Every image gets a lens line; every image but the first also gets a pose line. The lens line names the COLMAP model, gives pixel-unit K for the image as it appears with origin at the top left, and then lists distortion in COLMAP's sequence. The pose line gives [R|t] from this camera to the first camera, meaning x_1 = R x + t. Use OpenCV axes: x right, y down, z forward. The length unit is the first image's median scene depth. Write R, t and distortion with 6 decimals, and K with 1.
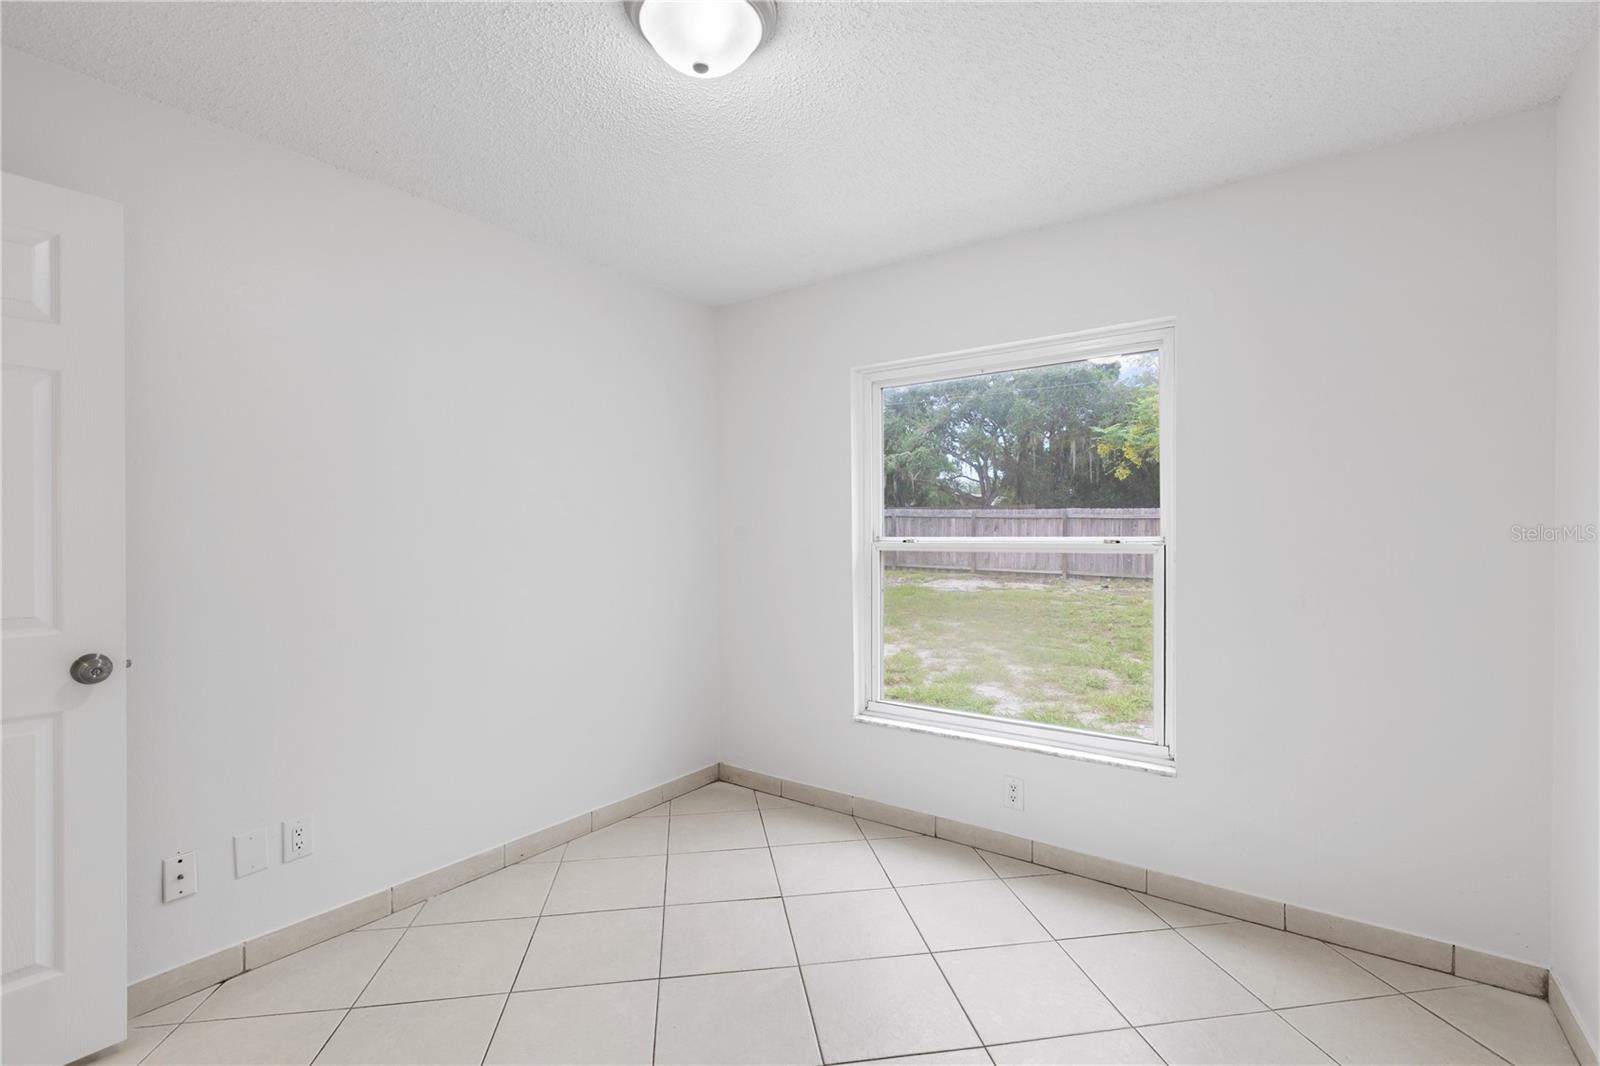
lens RADIAL K [[728.0, 0, 799.6], [0, 728.0, 537.8], [0, 0, 1]] dist [0.002758, 0.000218]
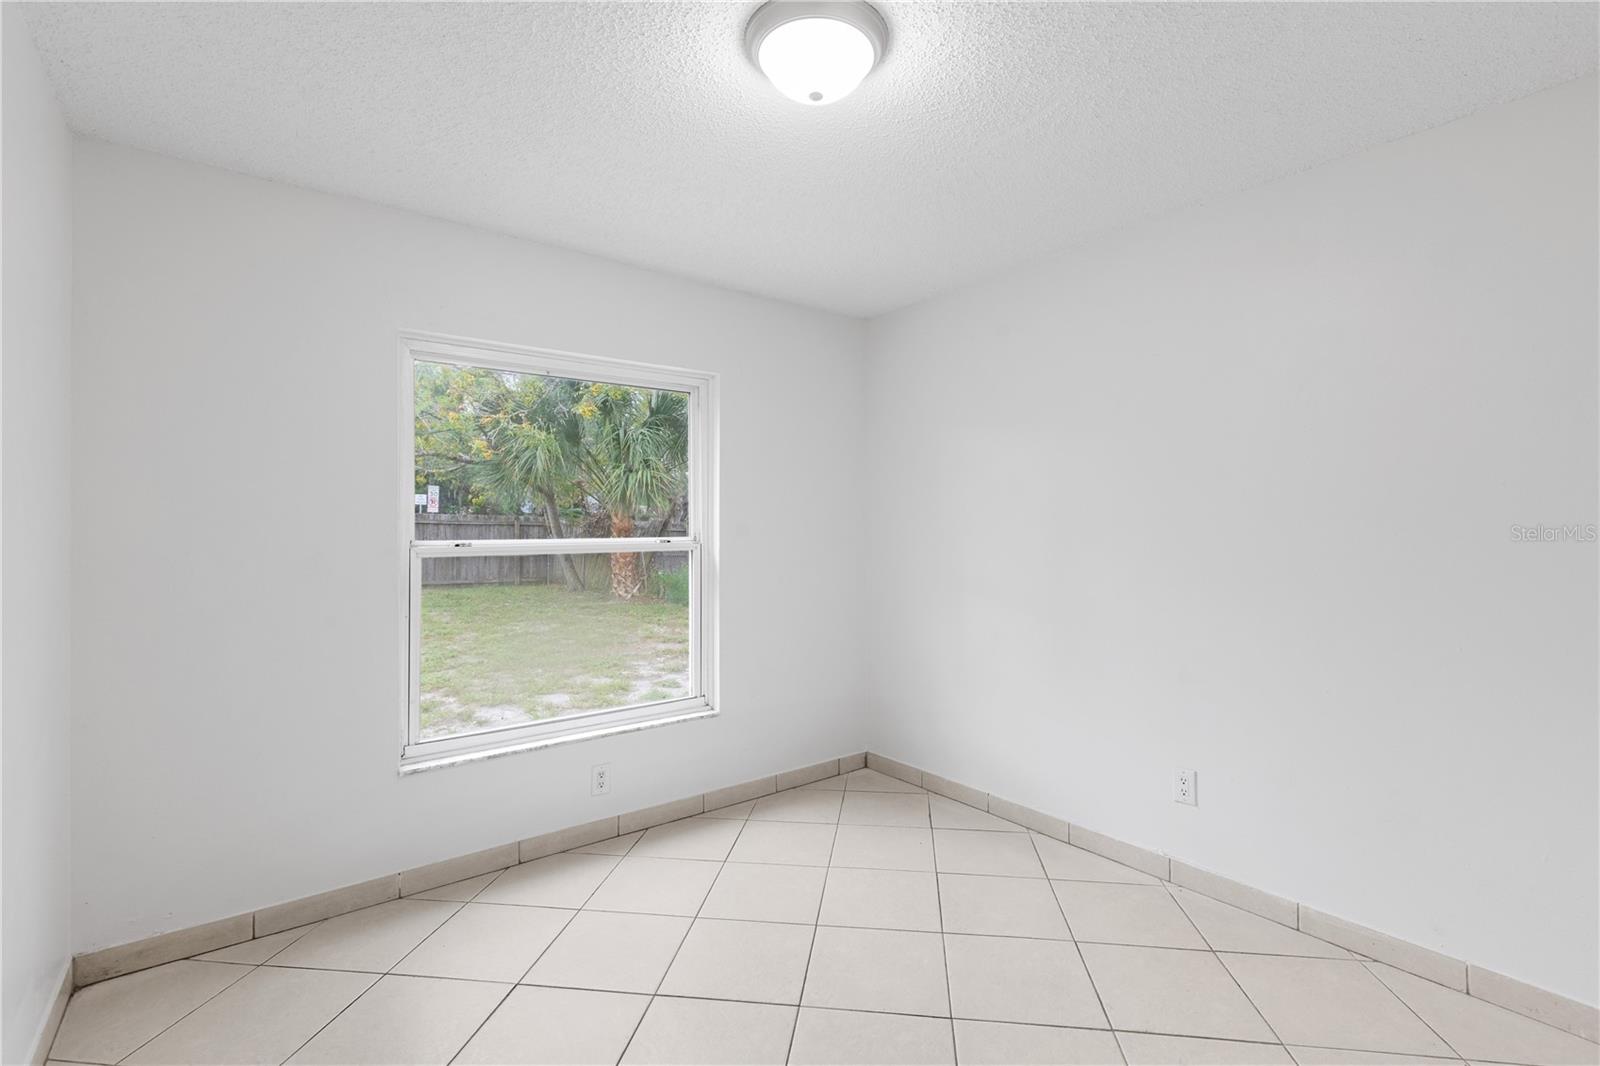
lens RADIAL K [[684.2, 0, 799.5], [0, 684.2, 525.6], [0, 0, 1]] dist [0.001239, 0.000146]
pose [[0.314854, 0.006864, 0.949115, -0.670025], [0.016570, 0.999782, -0.012727, -0.002930], [-0.948996, 0.019734, 0.314671, 0.477920]]
